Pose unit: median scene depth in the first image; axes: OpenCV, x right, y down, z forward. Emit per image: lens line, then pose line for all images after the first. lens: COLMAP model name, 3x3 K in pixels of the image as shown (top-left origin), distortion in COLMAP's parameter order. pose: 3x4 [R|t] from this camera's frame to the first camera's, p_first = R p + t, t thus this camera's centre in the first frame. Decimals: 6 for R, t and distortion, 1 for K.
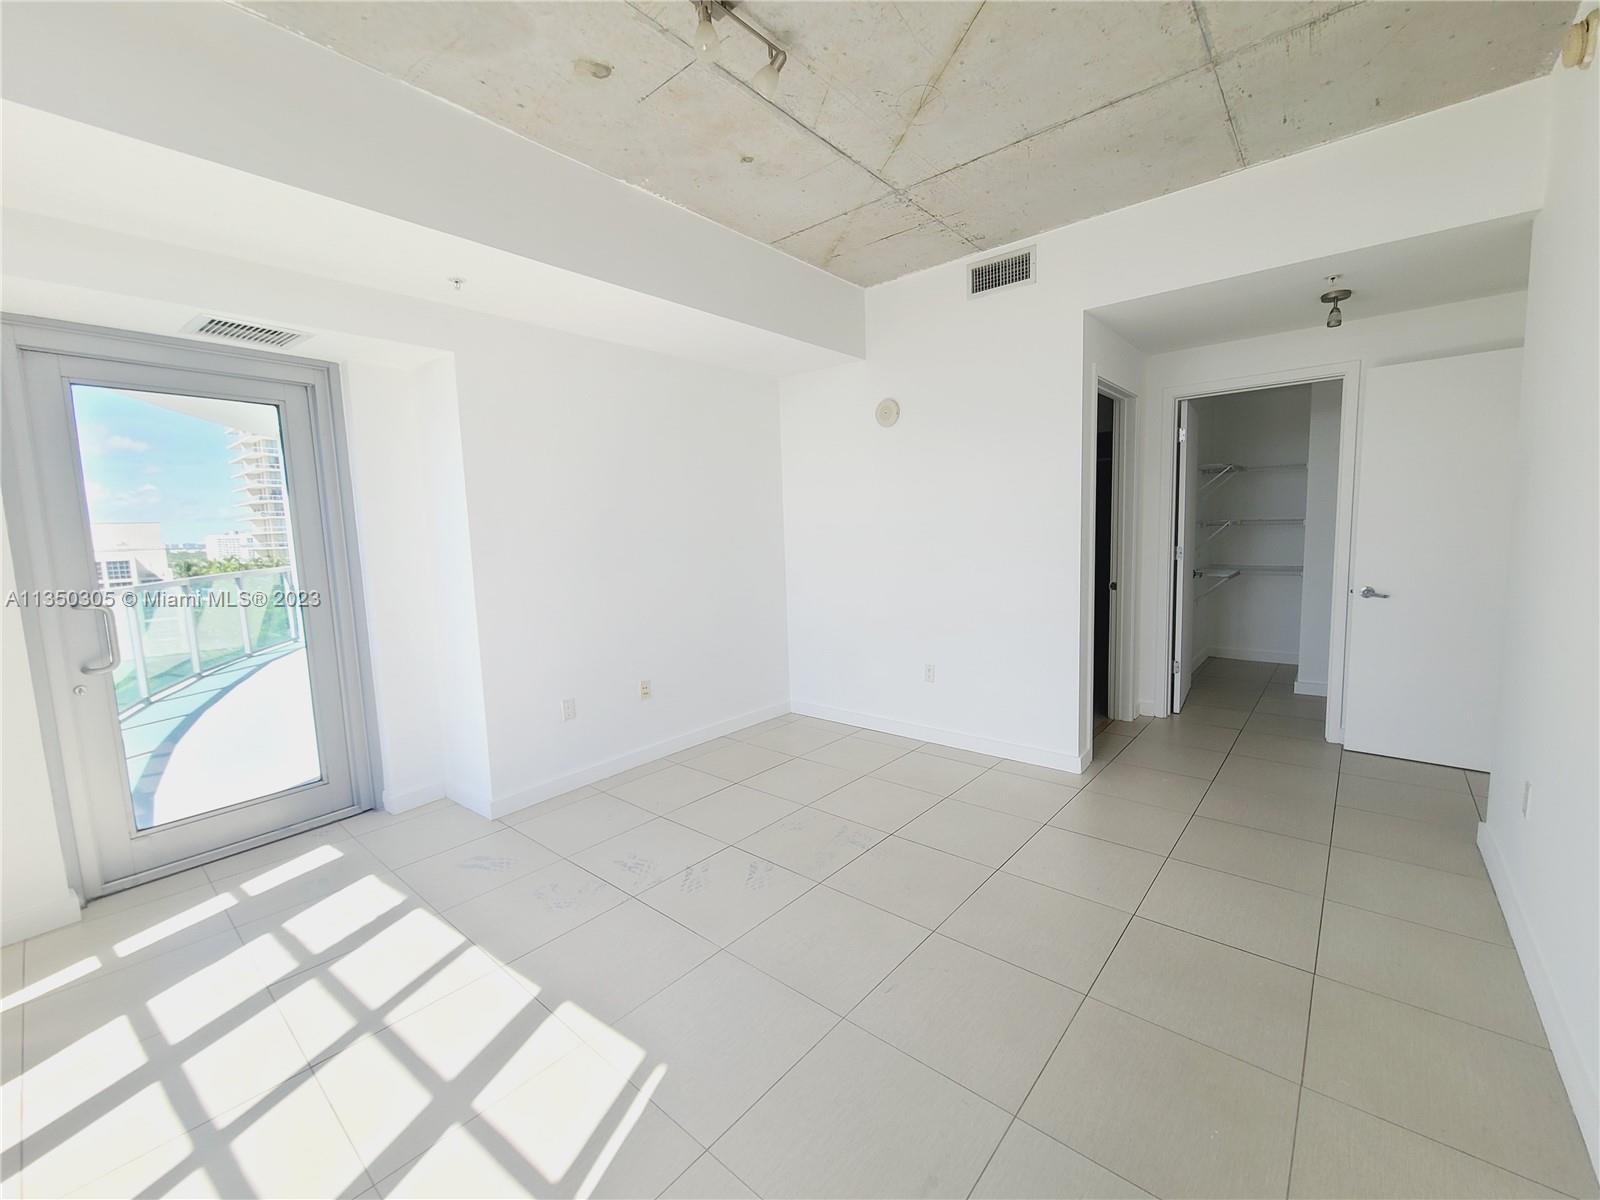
lens RADIAL K [[654.5, 0, 816.3], [0, 654.5, 599.7], [0, 0, 1]] dist [-0.004316, -0.001595]
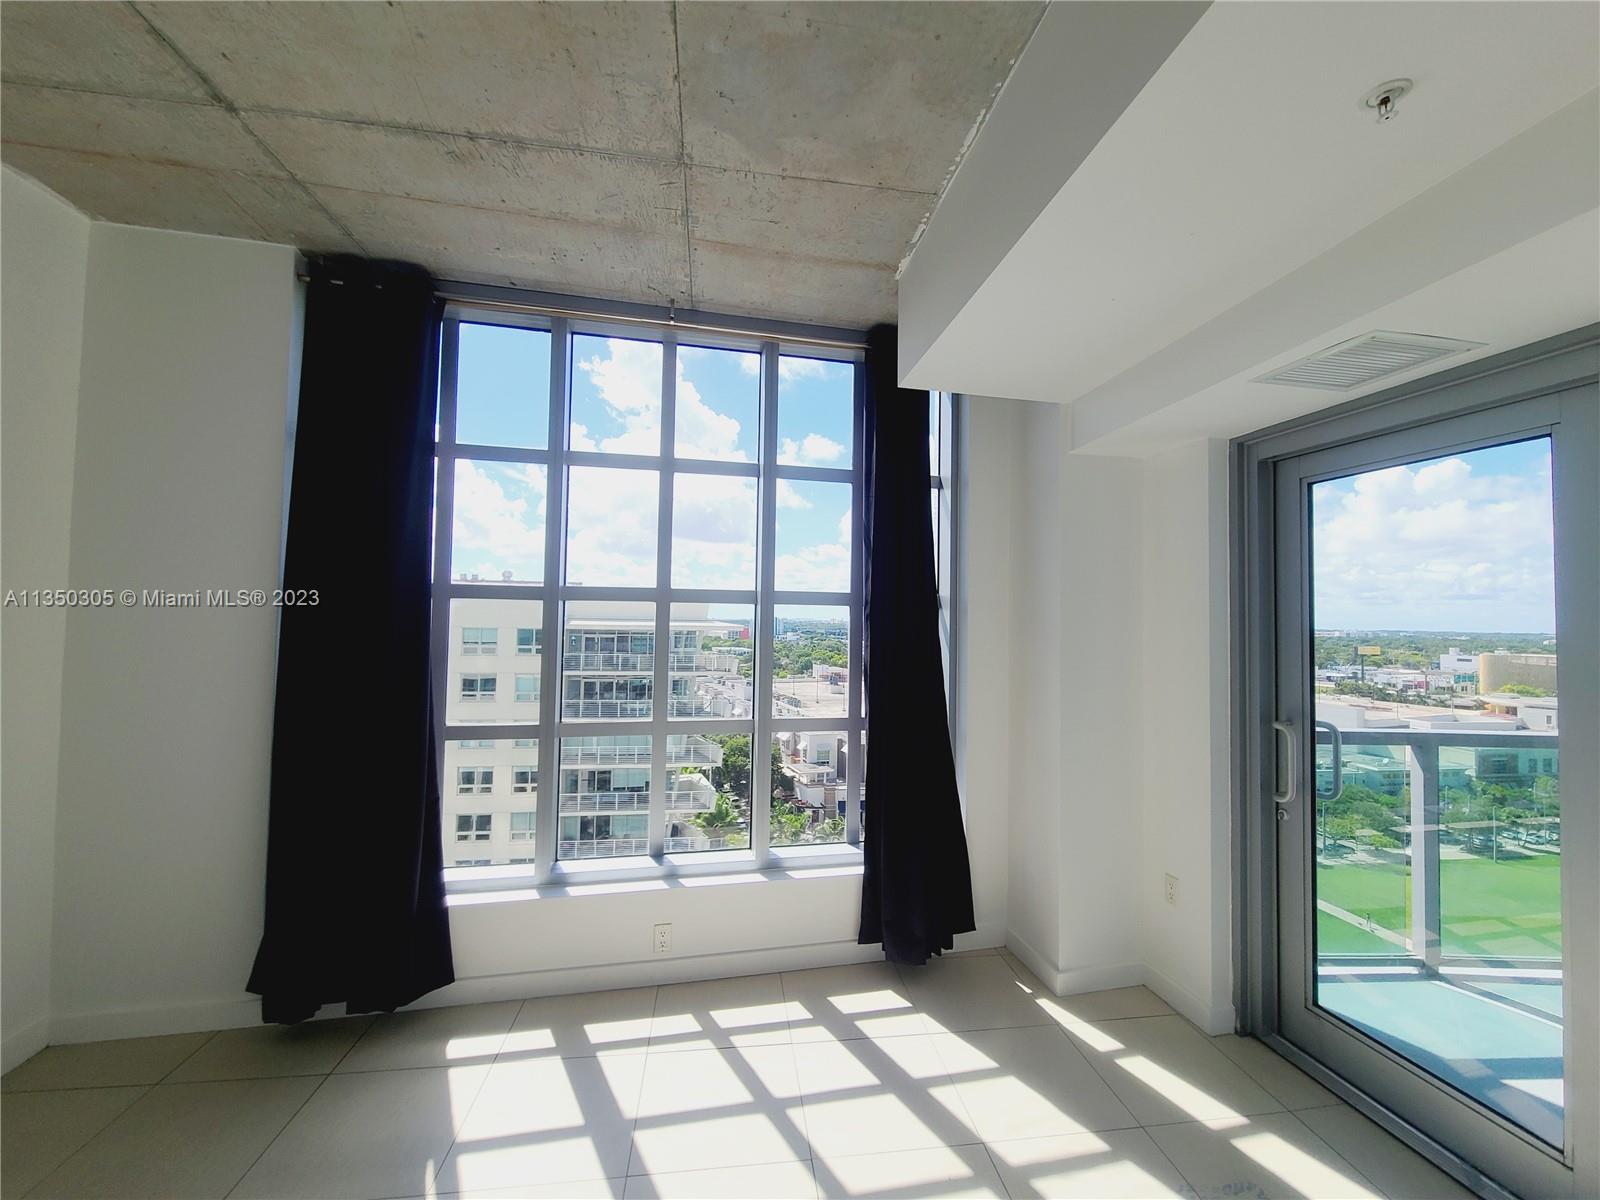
lens RADIAL K [[654.5, 0, 797.7], [0, 654.5, 595.9], [0, 0, 1]] dist [-0.004316, -0.001595]
pose [[-0.670292, -0.002423, -0.742093, 0.015116], [-0.078719, 0.994585, 0.067855, -0.142167], [0.737910, 0.103900, -0.666853, 0.865109]]
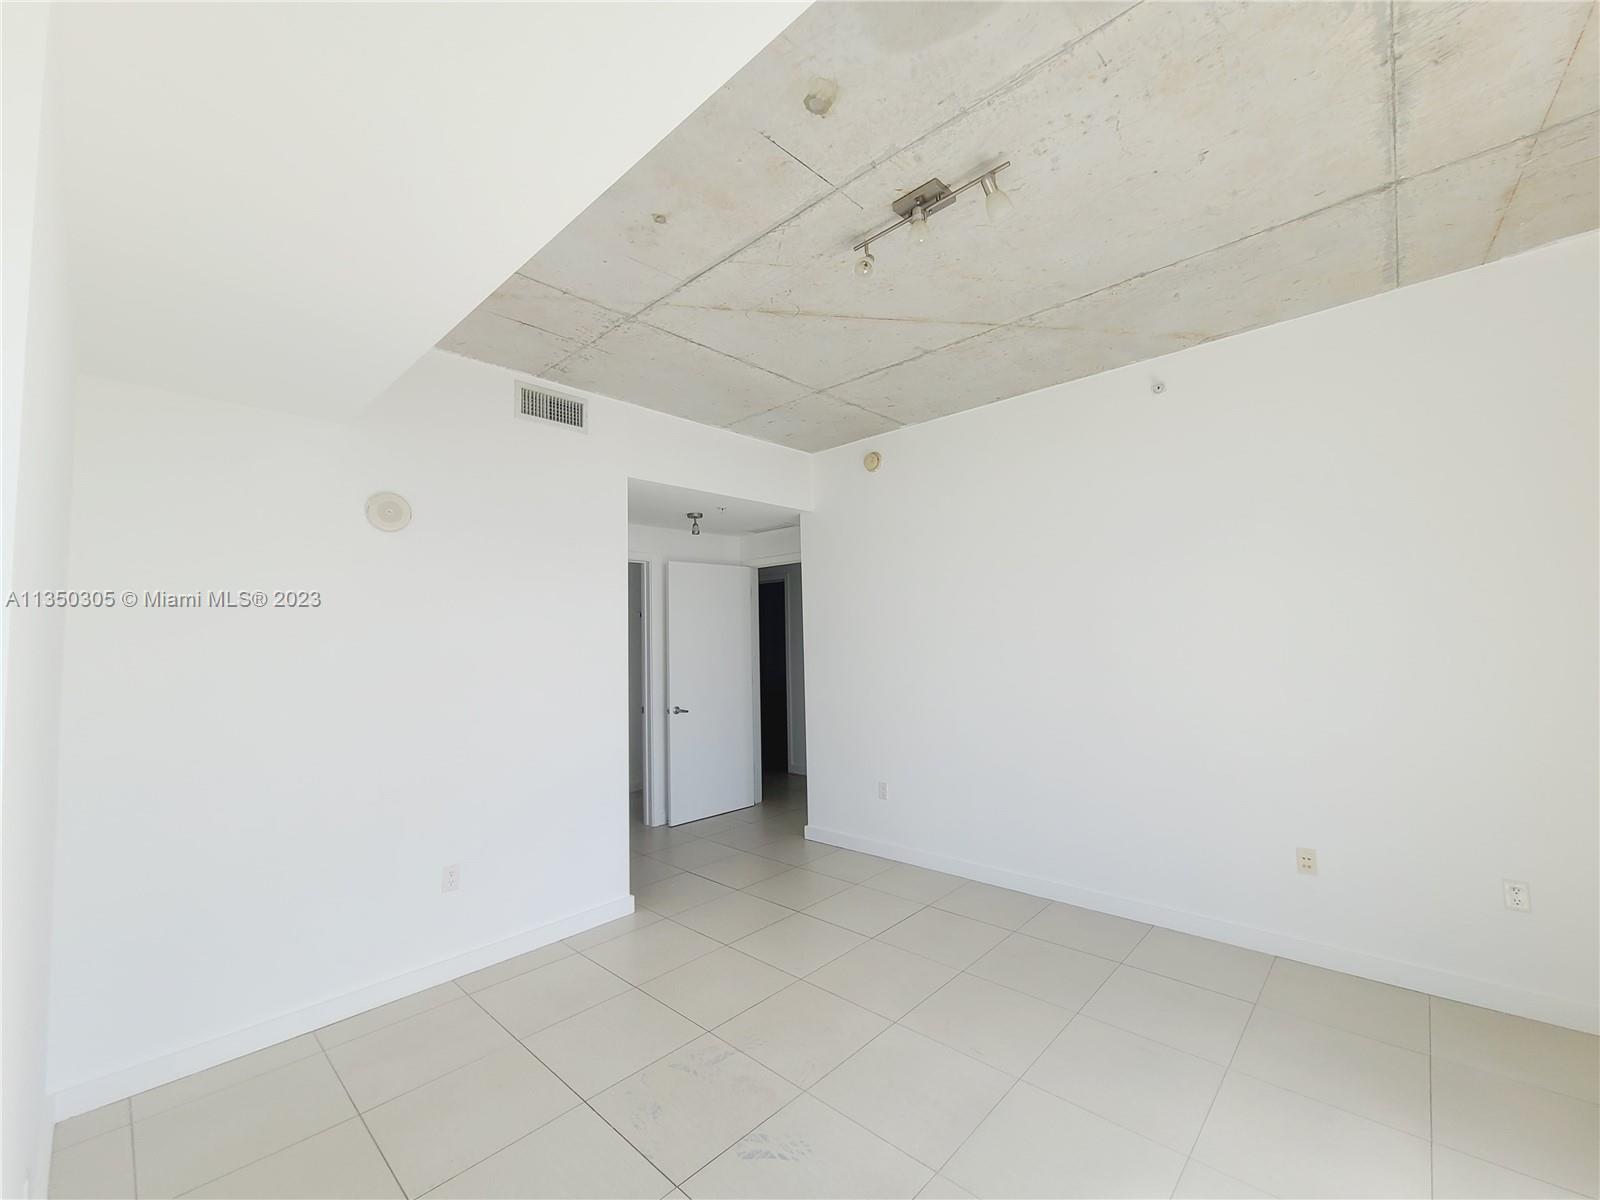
lens RADIAL K [[654.5, 0, 812.1], [0, 654.5, 600.6], [0, 0, 1]] dist [-0.004316, -0.001595]
pose [[0.052743, 0.086818, 0.994827, -0.710031], [0.132810, 0.986754, -0.093155, -0.088788], [-0.989737, 0.137037, 0.040514, 0.697442]]
